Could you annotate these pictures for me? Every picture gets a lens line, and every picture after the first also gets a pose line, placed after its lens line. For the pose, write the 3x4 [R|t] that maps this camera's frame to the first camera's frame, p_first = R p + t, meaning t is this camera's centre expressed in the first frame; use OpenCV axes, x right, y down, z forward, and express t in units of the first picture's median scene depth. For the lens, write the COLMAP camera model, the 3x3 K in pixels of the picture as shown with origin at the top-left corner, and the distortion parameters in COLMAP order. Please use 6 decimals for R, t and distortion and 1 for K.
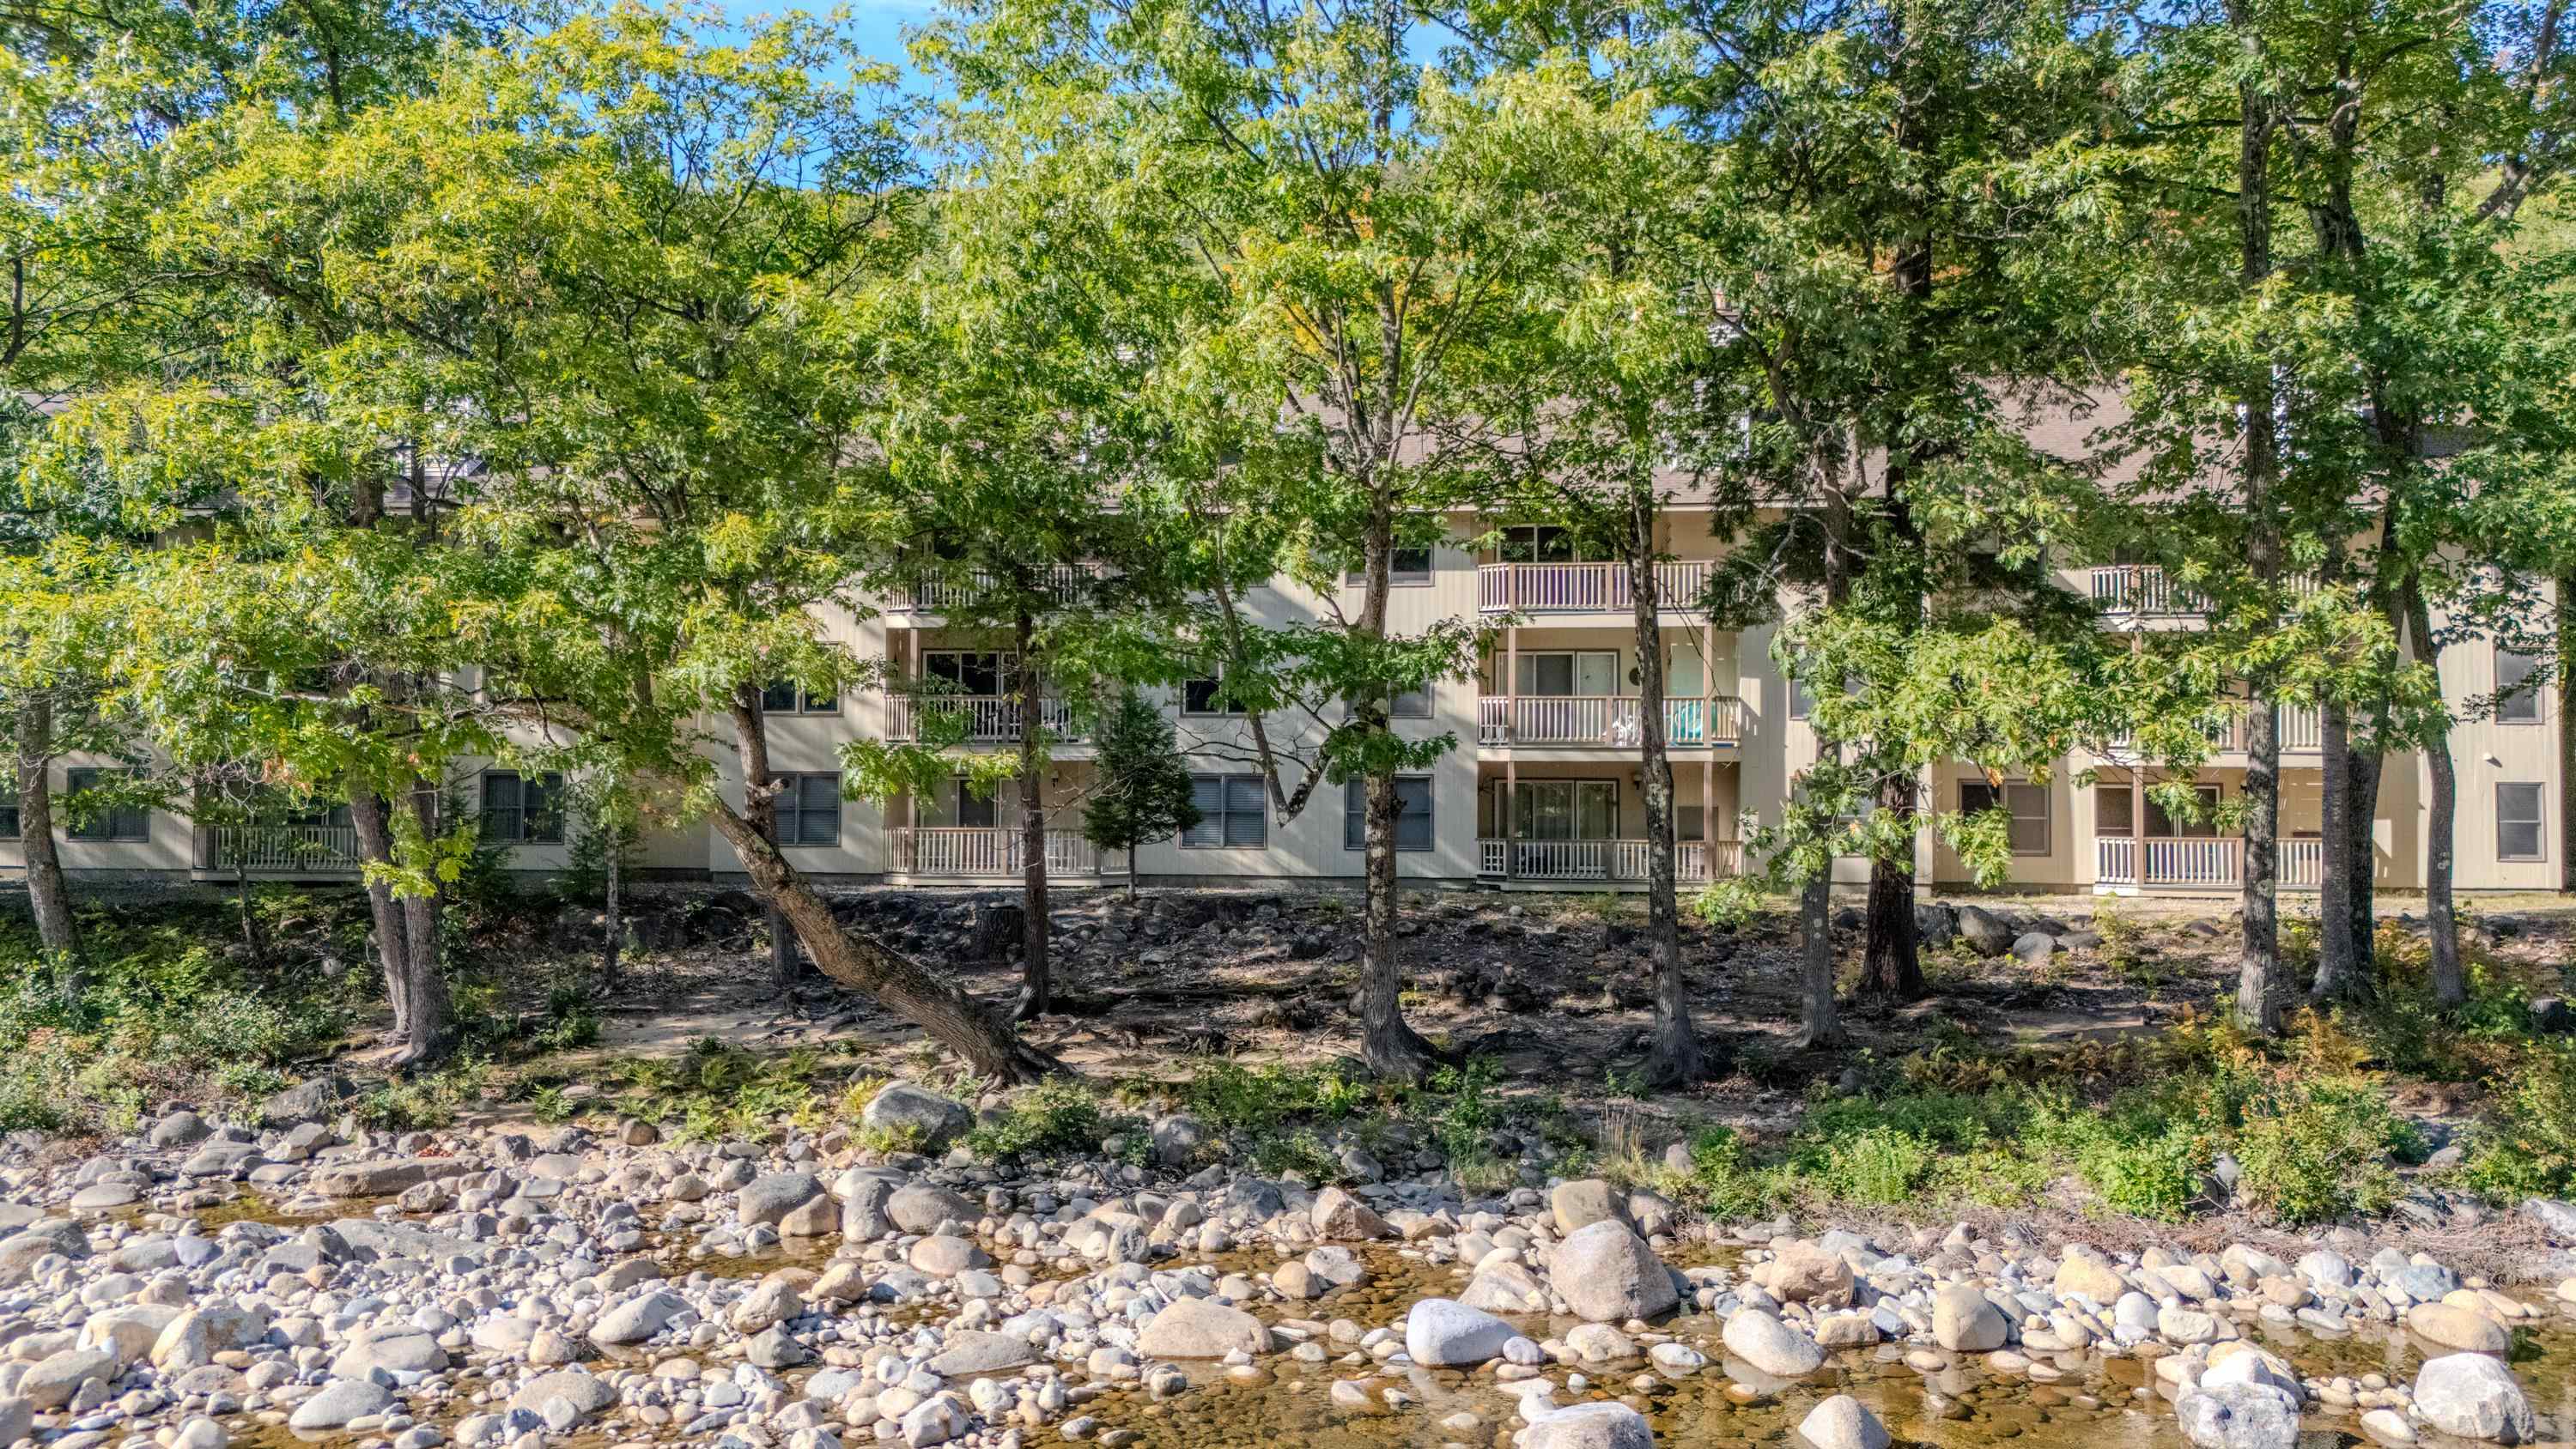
lens RADIAL K [[1859.9, 0, 1259.2], [0, 1859.9, 725.9], [0, 0, 1]] dist [0.042108, -0.051347]
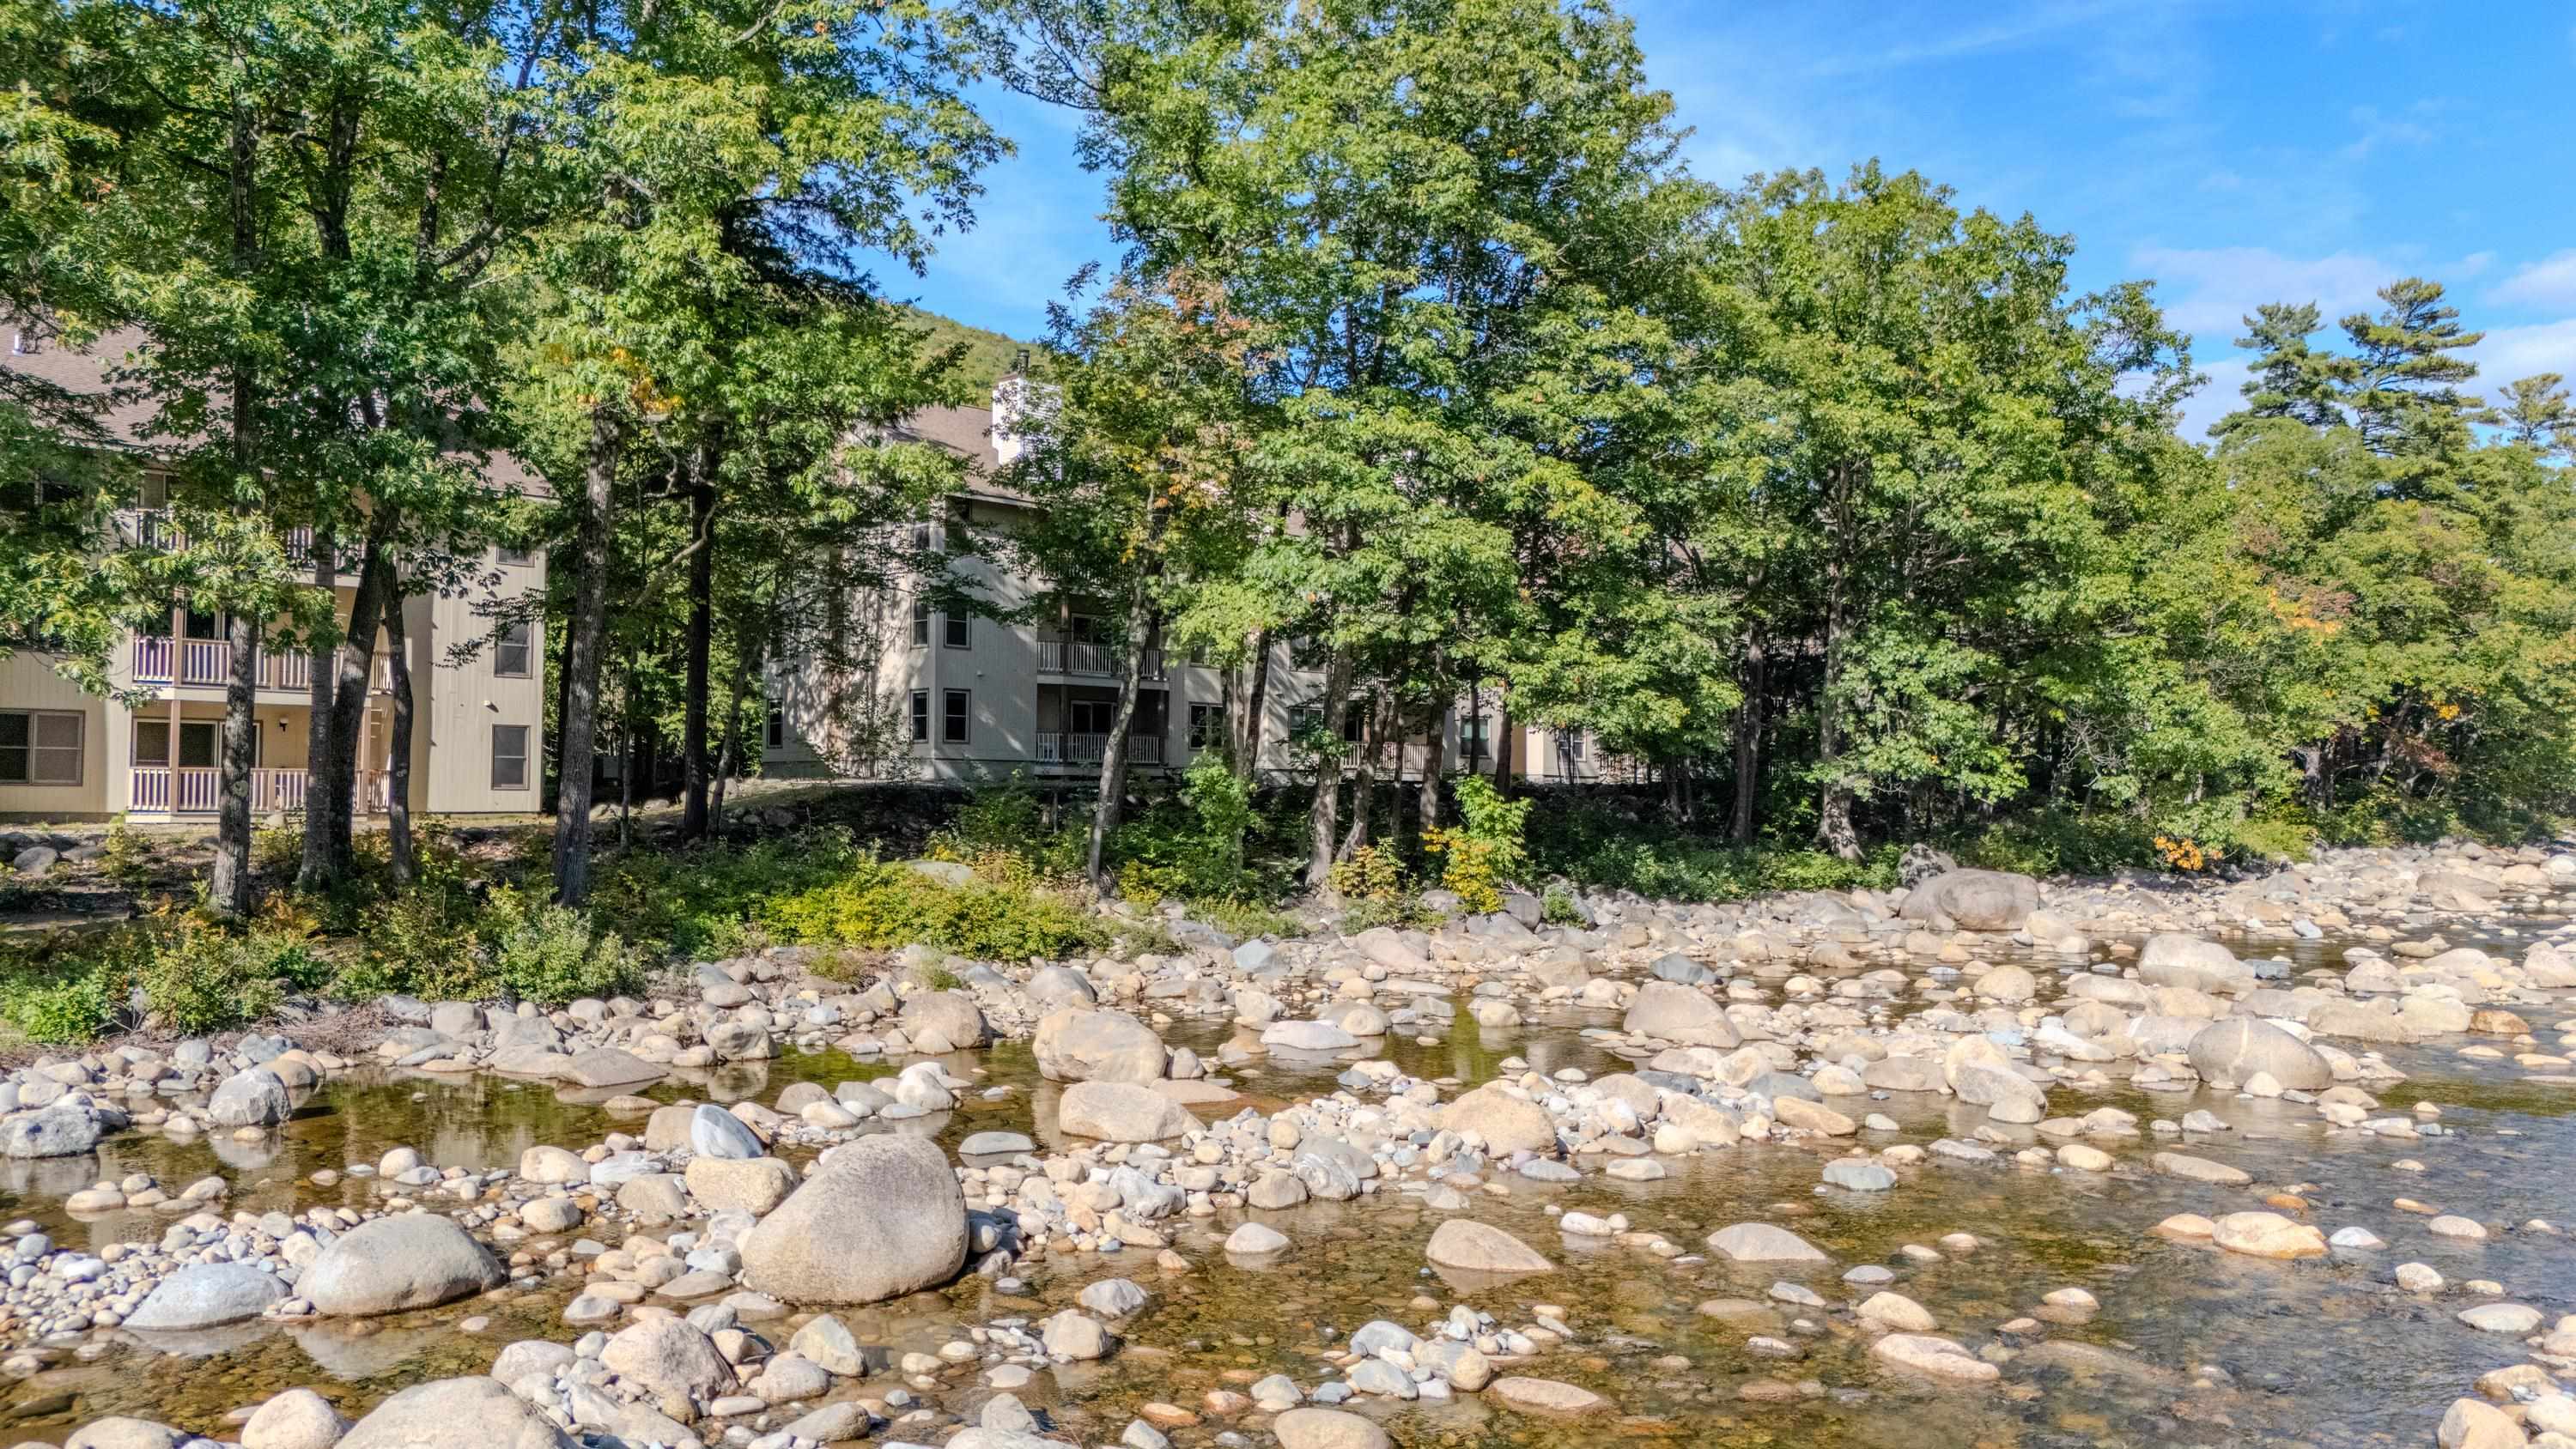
lens RADIAL K [[1859.9, 0, 1259.2], [0, 1859.9, 725.9], [0, 0, 1]] dist [0.042108, -0.051347]
pose [[0.607566, 0.024745, 0.793884, 0.000401], [-0.033042, 0.999437, -0.005864, 0.031147], [-0.793582, -0.022669, 0.608041, -0.183420]]
